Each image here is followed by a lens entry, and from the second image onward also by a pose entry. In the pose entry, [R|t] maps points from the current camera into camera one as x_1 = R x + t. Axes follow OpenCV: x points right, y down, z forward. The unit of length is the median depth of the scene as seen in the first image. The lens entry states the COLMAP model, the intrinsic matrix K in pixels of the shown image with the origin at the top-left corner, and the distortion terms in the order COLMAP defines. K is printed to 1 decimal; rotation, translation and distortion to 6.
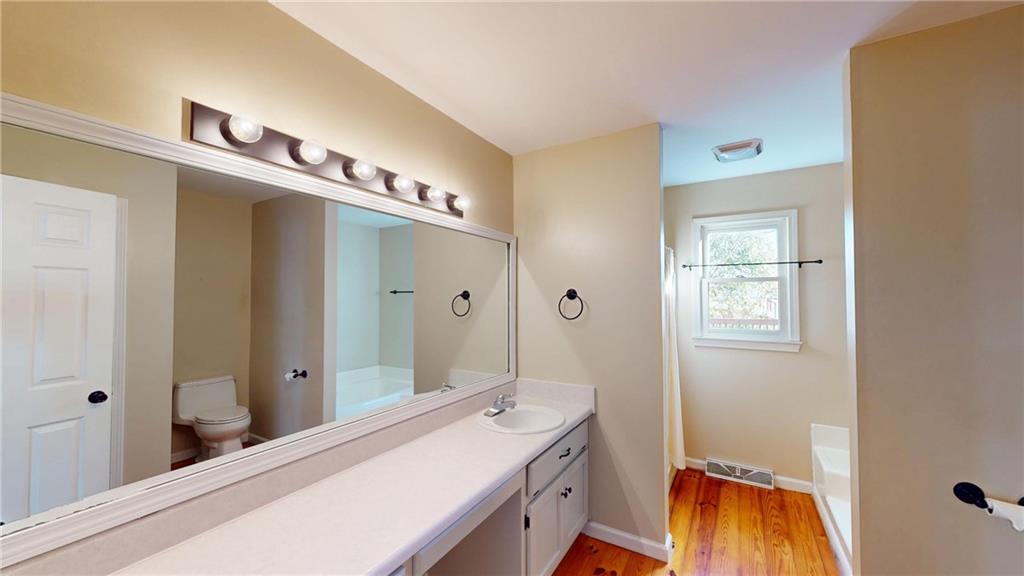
lens RADIAL K [[374.0, 0, 510.1], [0, 374.0, 290.6], [0, 0, 1]] dist [-0.000789, -0.000047]
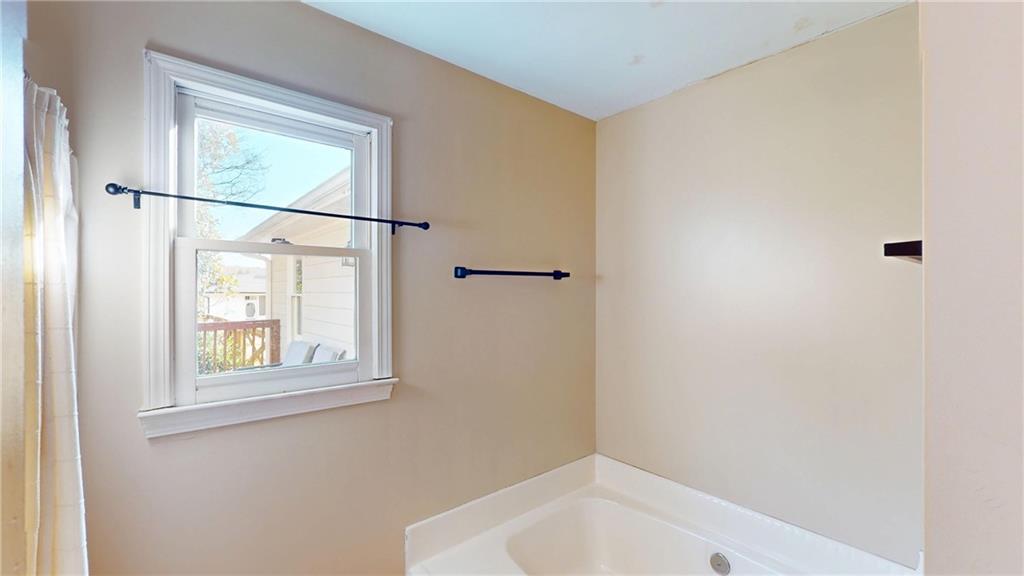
lens RADIAL K [[424.6, 0, 510.1], [0, 424.6, 288.8], [0, 0, 1]] dist [-0.000860, 0.000118]
pose [[0.323614, 0.007045, 0.946163, 0.249114], [-0.019622, 0.999807, -0.000734, 0.010903], [-0.945986, -0.018328, 0.323690, 0.595570]]
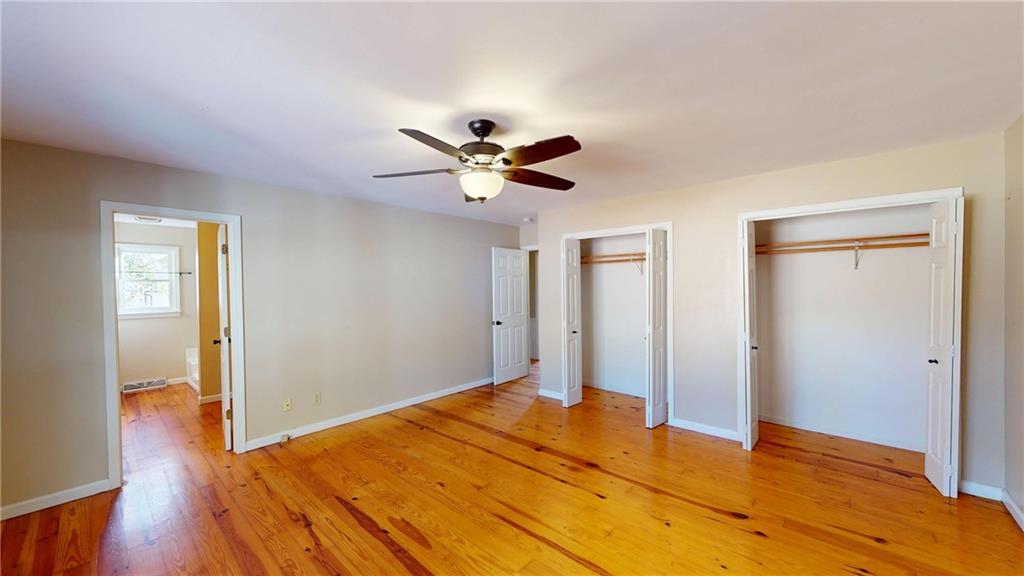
lens RADIAL K [[374.0, 0, 510.1], [0, 374.0, 290.6], [0, 0, 1]] dist [-0.000789, -0.000047]
pose [[0.184185, -0.009379, 0.982847, -0.823209], [-0.011066, 0.999871, 0.011615, -0.021760], [-0.982829, -0.013016, 0.184057, -1.050342]]
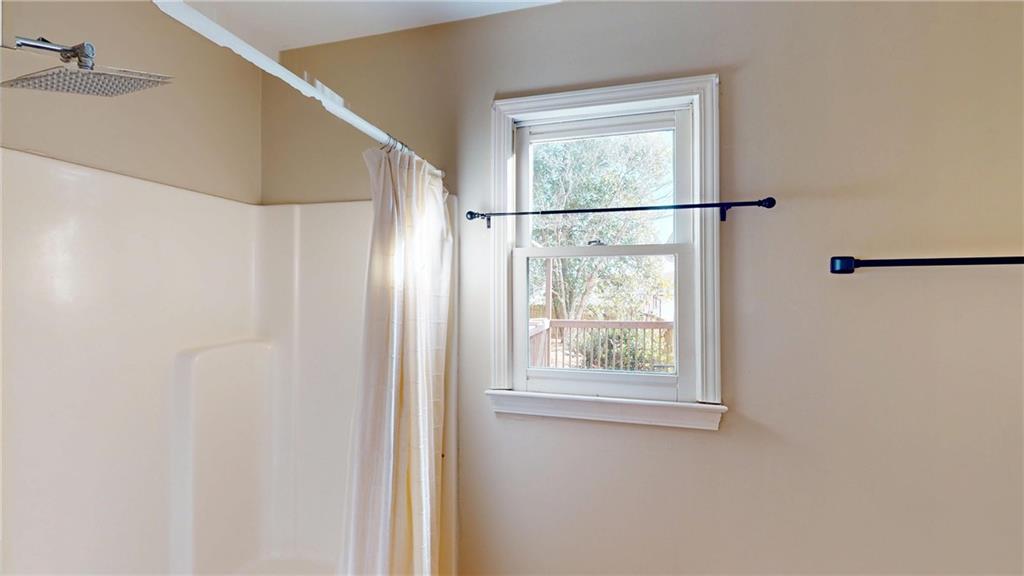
lens RADIAL K [[424.6, 0, 510.1], [0, 424.6, 288.8], [0, 0, 1]] dist [-0.000860, 0.000118]
pose [[0.961875, 0.006357, 0.273415, 0.390966], [-0.008383, 0.999945, 0.006241, 0.010930], [-0.273361, -0.008295, 0.961876, 0.564506]]
